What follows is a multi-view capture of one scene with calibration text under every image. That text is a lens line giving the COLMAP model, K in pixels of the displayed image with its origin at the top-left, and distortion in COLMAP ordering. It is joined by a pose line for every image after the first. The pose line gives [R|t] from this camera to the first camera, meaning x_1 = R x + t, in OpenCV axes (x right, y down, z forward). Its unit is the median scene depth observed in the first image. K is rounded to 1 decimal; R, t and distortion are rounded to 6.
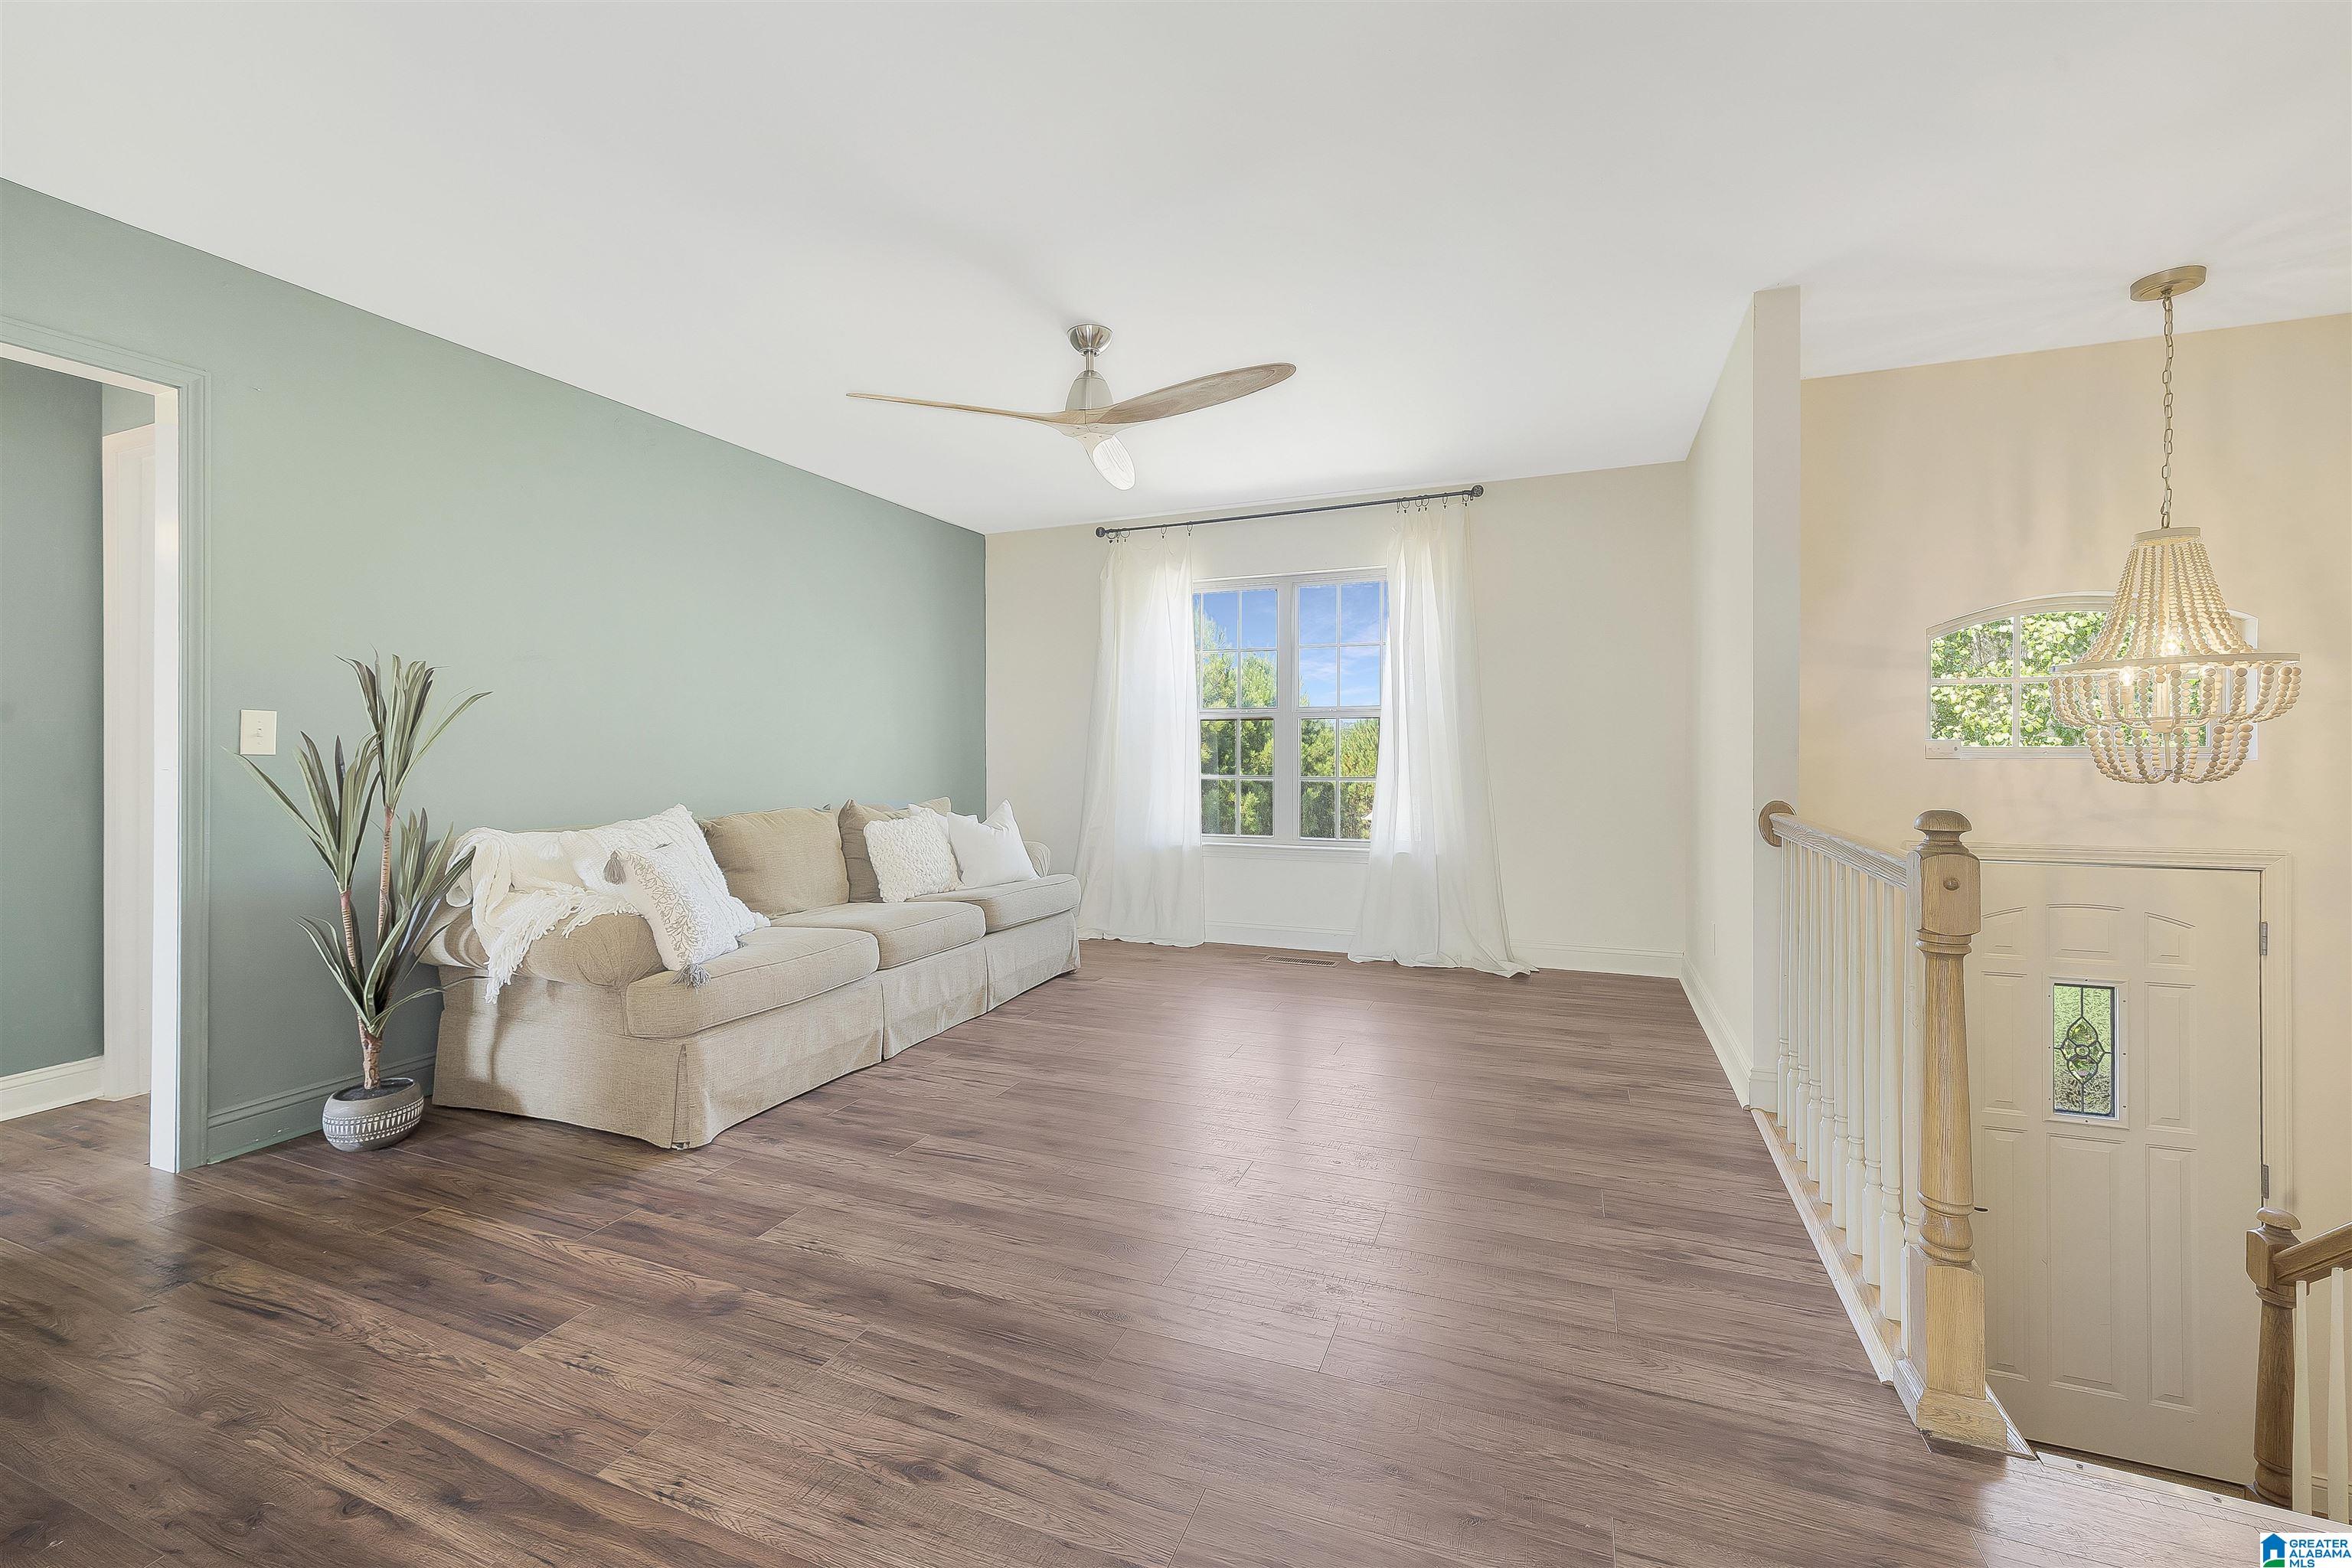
lens RADIAL K [[956.1, 0, 1174.7], [0, 956.1, 761.2], [0, 0, 1]] dist [0.001706, 0.000284]
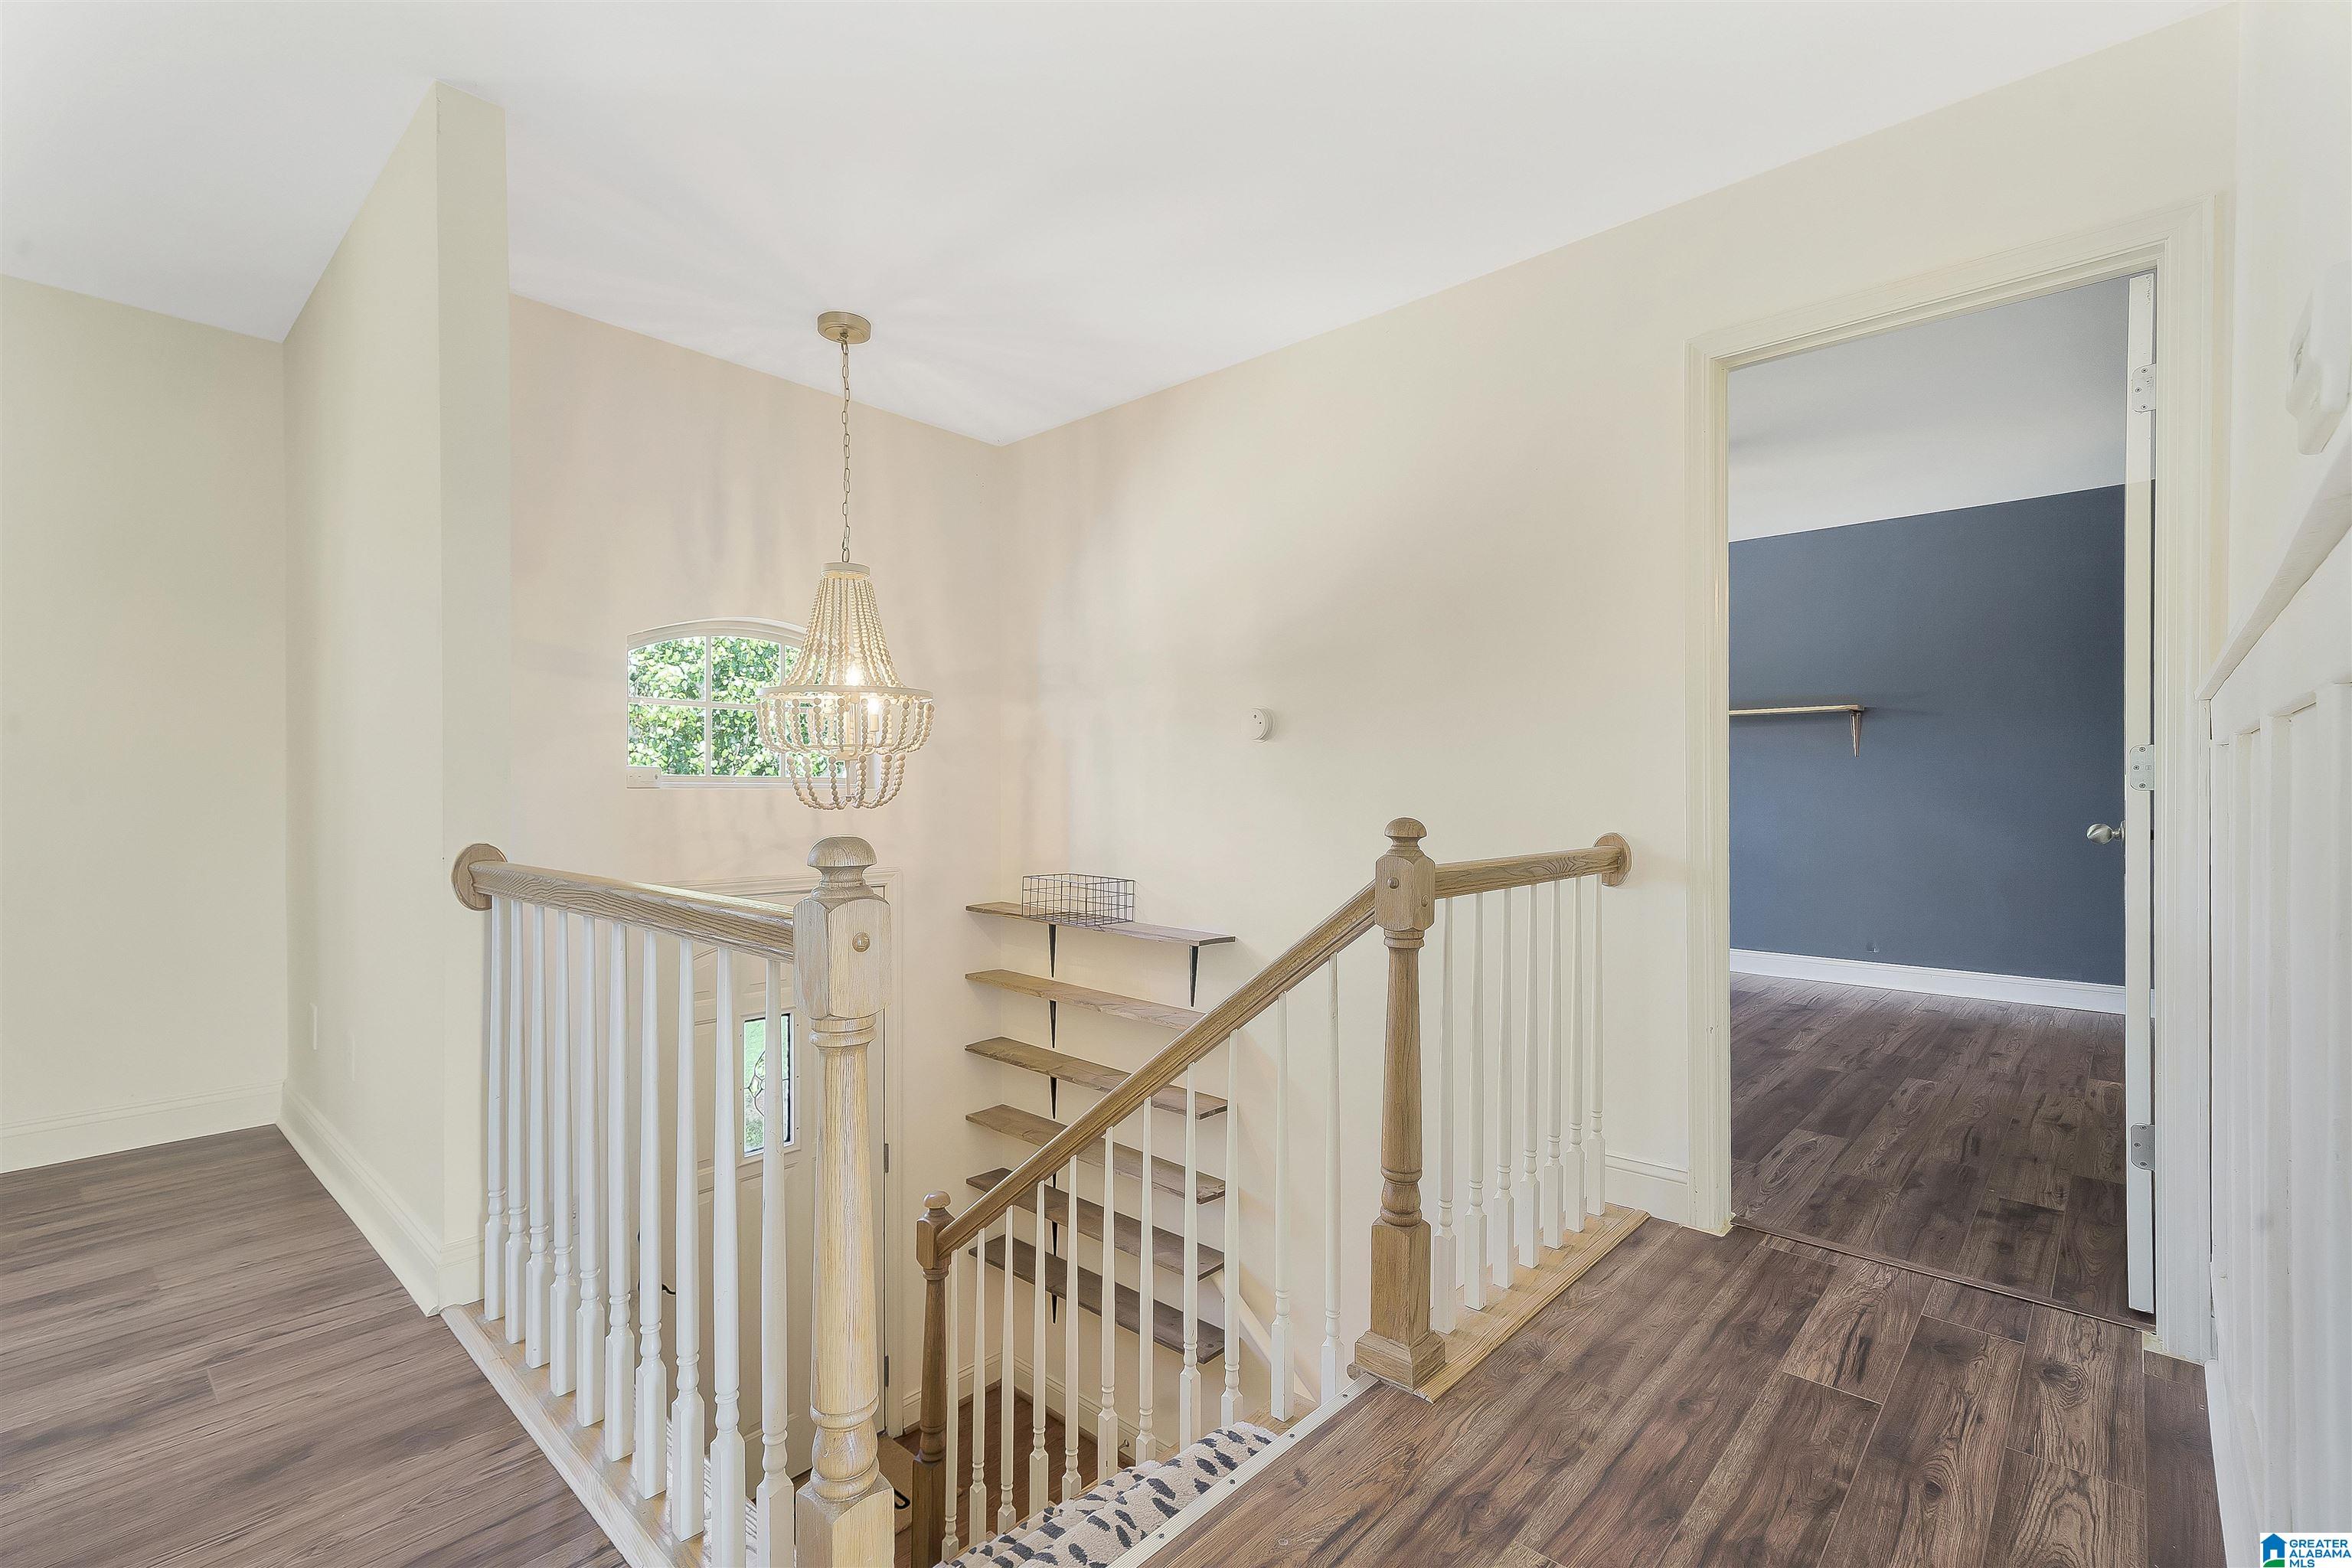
lens RADIAL K [[1050.9, 0, 1173.7], [0, 1050.9, 788.4], [0, 0, 1]] dist [0.015541, 0.000395]
pose [[0.348610, 0.004278, 0.937258, 0.092661], [0.010044, 0.999915, -0.008300, 0.013819], [-0.937214, 0.012308, 0.348537, 0.277937]]
